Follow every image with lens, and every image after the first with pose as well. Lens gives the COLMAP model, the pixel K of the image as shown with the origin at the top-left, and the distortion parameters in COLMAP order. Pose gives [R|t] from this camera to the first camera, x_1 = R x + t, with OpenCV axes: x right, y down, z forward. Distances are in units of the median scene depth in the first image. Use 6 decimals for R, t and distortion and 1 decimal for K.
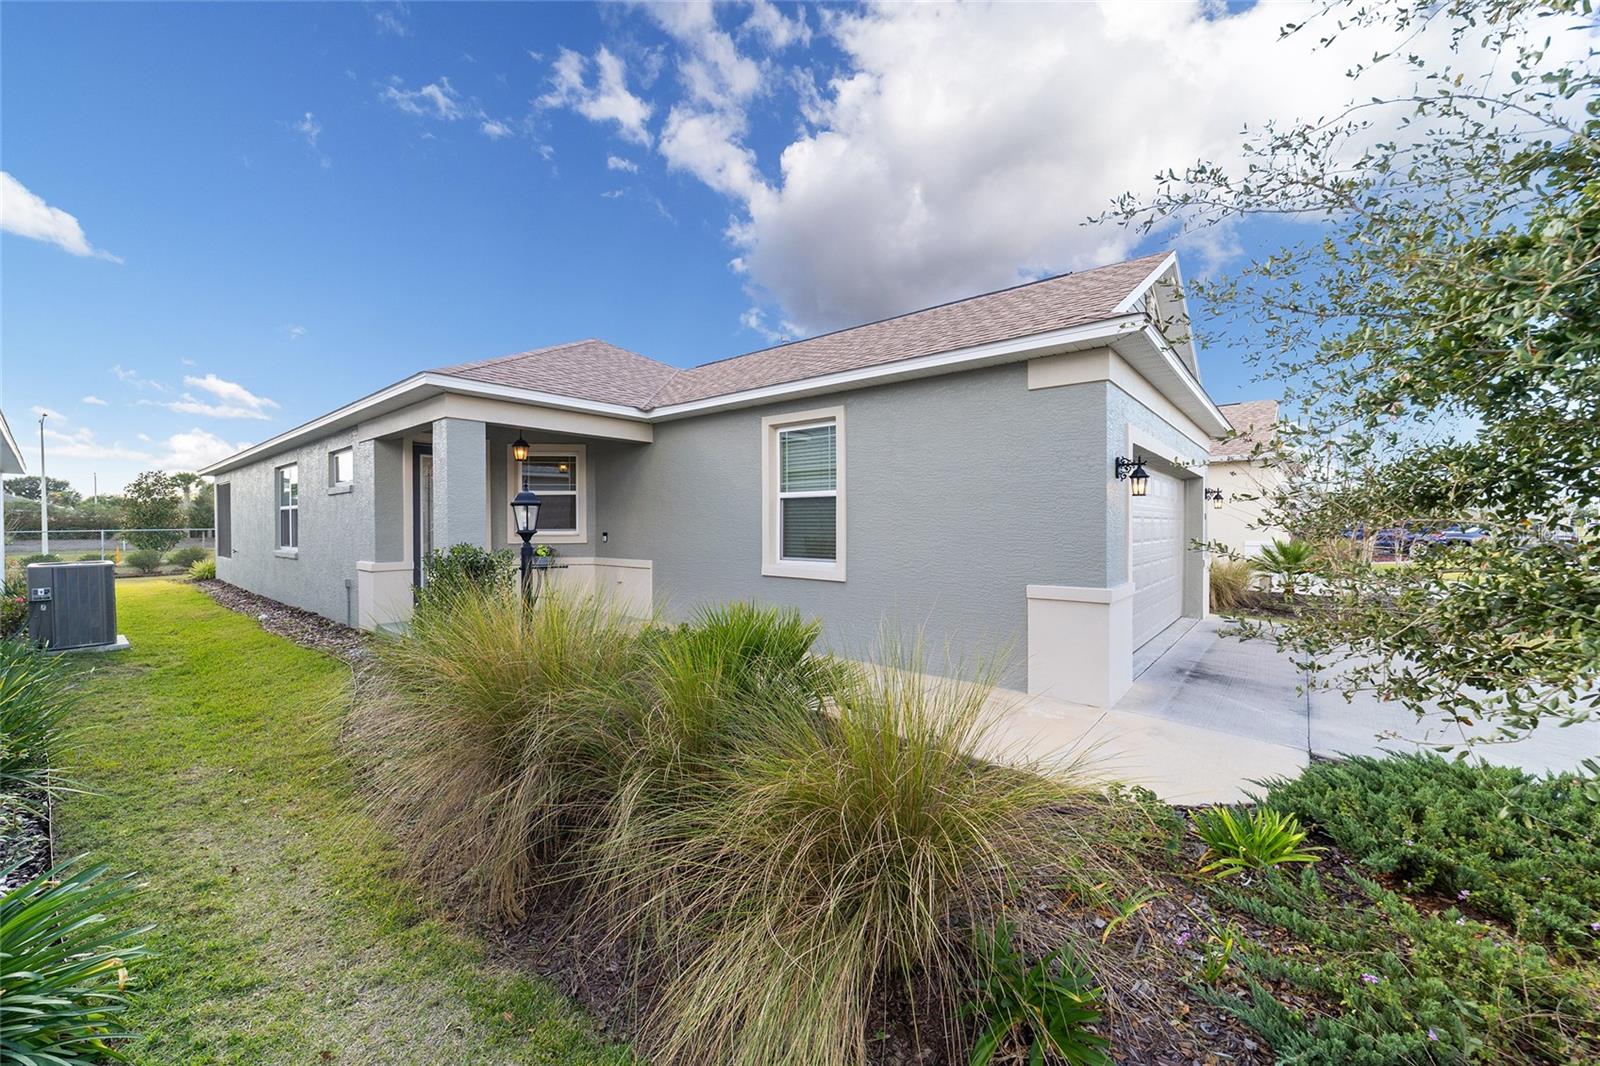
lens RADIAL K [[612.7, 0, 795.9], [0, 612.7, 530.3], [0, 0, 1]] dist [-0.015307, 0.007422]
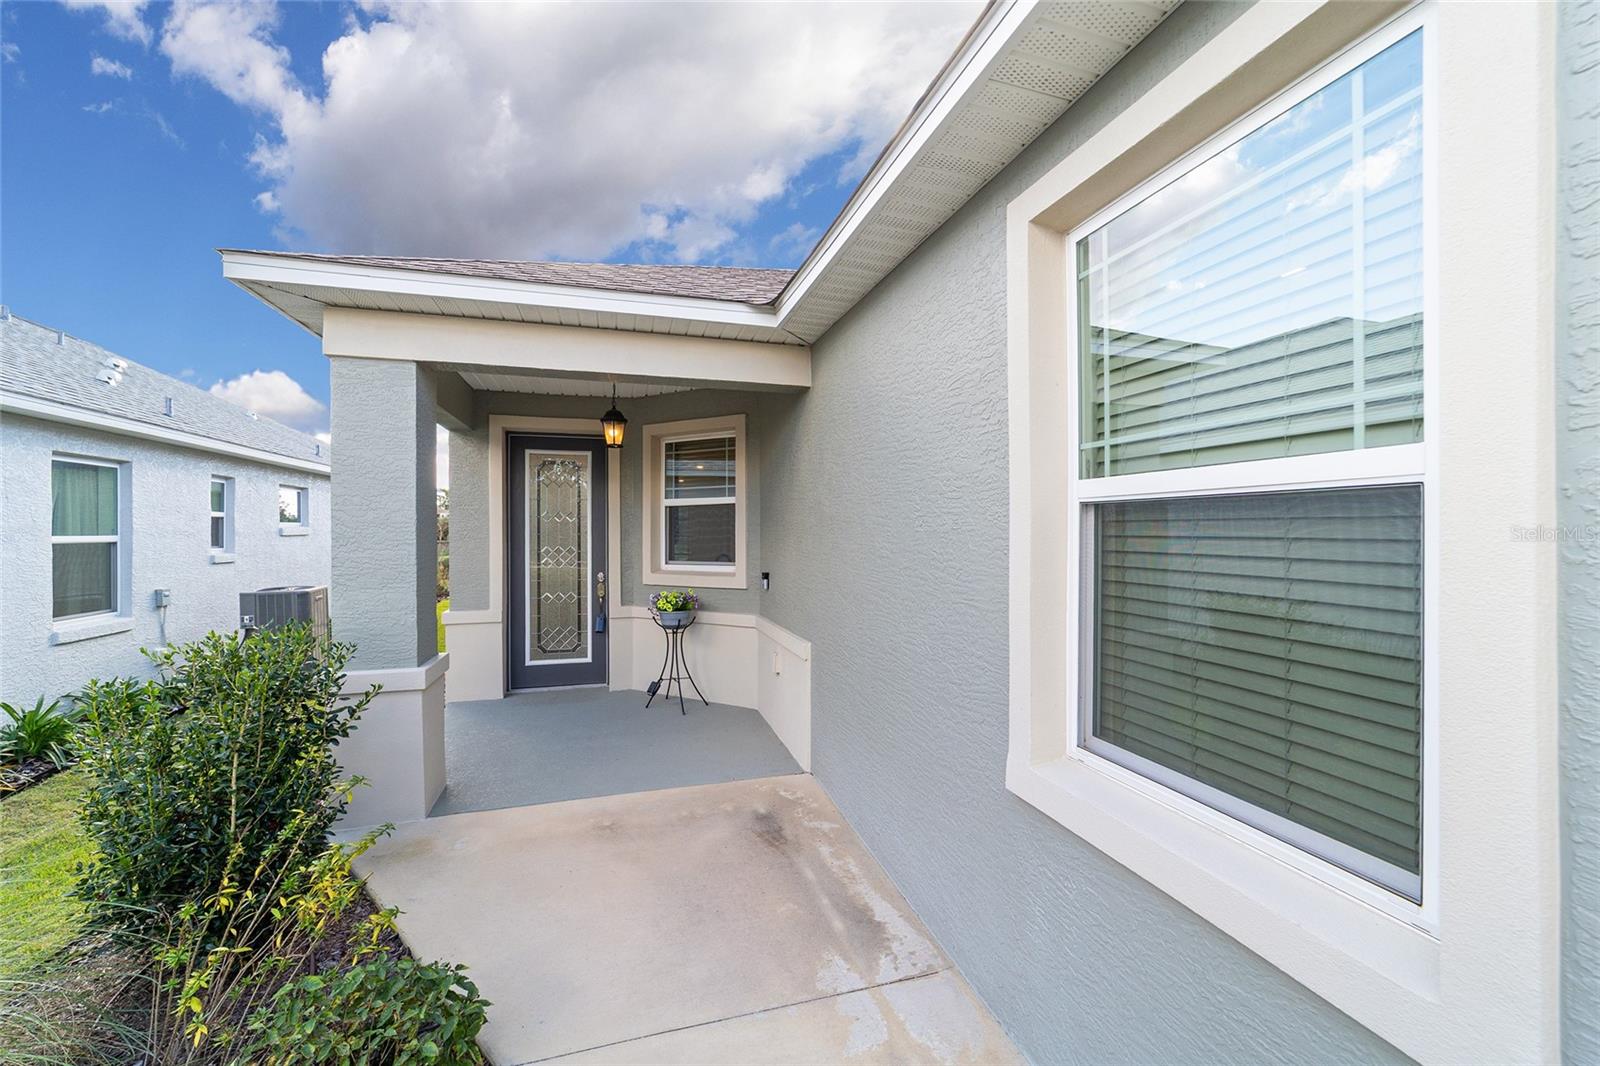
lens RADIAL K [[612.7, 0, 799.5], [0, 612.7, 528.8], [0, 0, 1]] dist [-0.015307, 0.007422]
pose [[0.828257, -0.000913, -0.560347, 0.016352], [-0.004984, 0.999947, -0.008997, -0.033622], [0.560326, 0.010245, 0.828209, 0.634752]]
